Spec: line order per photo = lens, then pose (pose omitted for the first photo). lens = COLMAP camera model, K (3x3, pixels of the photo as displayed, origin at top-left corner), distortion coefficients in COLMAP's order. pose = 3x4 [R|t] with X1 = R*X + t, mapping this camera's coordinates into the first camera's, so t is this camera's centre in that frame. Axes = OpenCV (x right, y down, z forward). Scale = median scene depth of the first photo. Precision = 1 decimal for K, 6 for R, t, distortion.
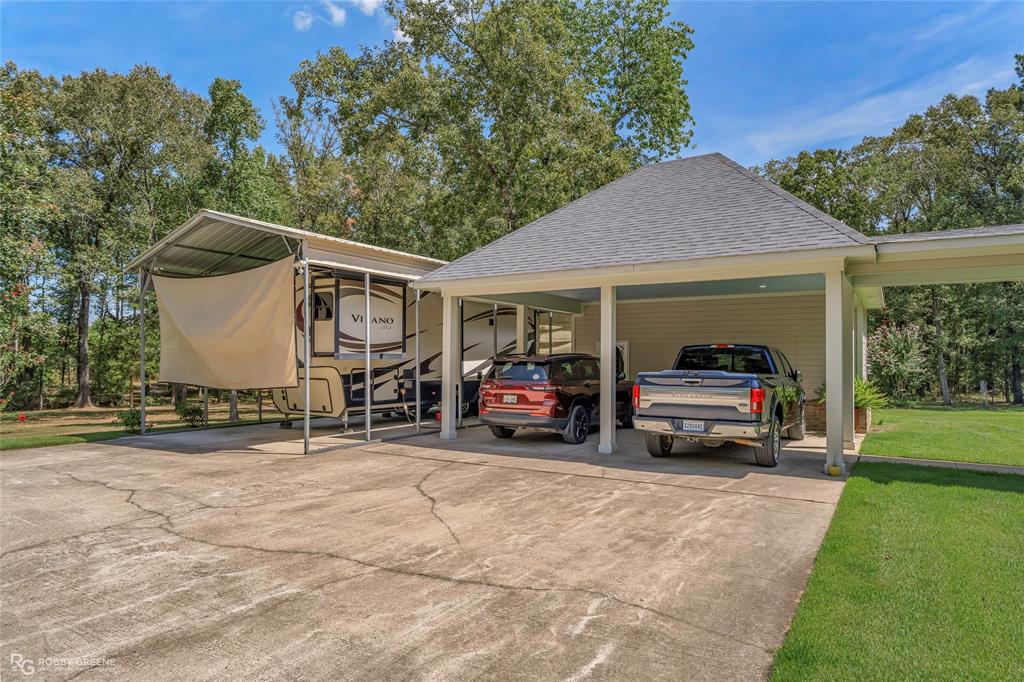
lens RADIAL K [[619.4, 0, 512.0], [0, 619.4, 343.7], [0, 0, 1]] dist [0.000071, 0.000001]
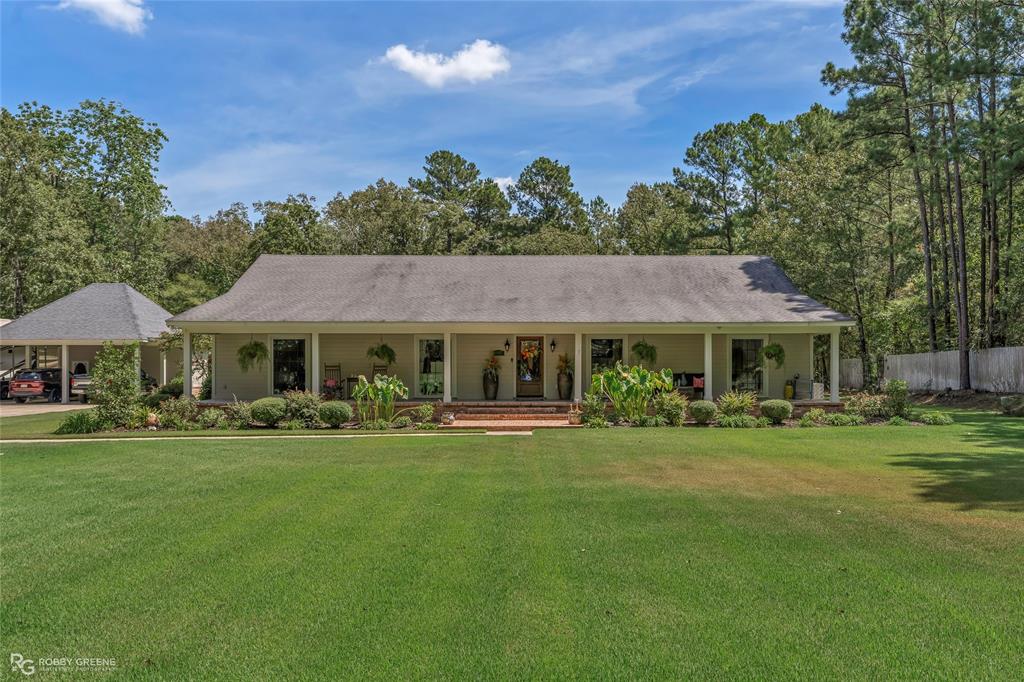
lens RADIAL K [[789.1, 0, 512.6], [0, 789.1, 341.9], [0, 0, 1]] dist [0.005129, 0.002231]
pose [[0.840121, -0.003890, 0.542385, -0.079902], [-0.000313, 0.999971, 0.007655, -0.123101], [-0.542399, -0.006601, 0.840095, -2.892077]]
